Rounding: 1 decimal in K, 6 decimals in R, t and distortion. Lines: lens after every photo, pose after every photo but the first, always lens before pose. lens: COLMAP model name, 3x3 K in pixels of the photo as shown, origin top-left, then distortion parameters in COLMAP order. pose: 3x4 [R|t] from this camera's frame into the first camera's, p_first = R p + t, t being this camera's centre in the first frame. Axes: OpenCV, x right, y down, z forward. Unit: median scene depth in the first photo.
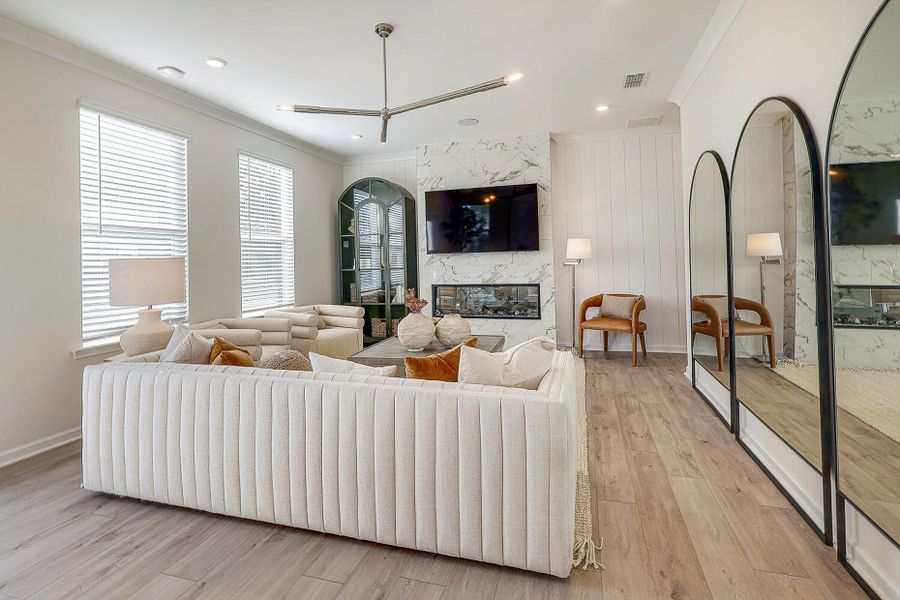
lens RADIAL K [[435.2, 0, 449.3], [0, 435.2, 302.5], [0, 0, 1]] dist [-0.002358, 0.002597]
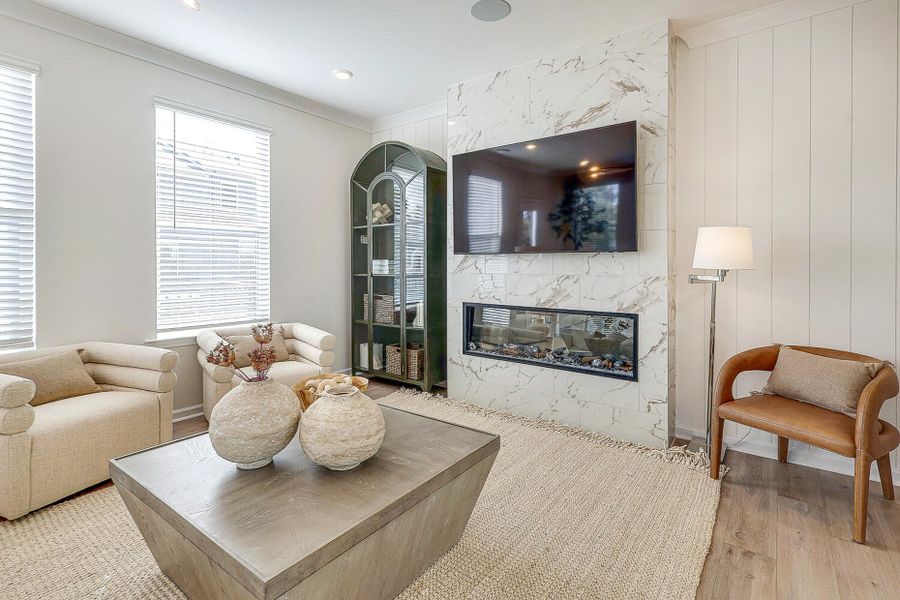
lens RADIAL K [[435.2, 0, 450.7], [0, 435.2, 295.5], [0, 0, 1]] dist [-0.002358, 0.002597]
pose [[0.939215, 0.050084, -0.339657, 0.173510], [-0.057779, 0.998250, -0.012573, -0.046108], [0.338433, 0.031434, 0.940465, 0.429166]]
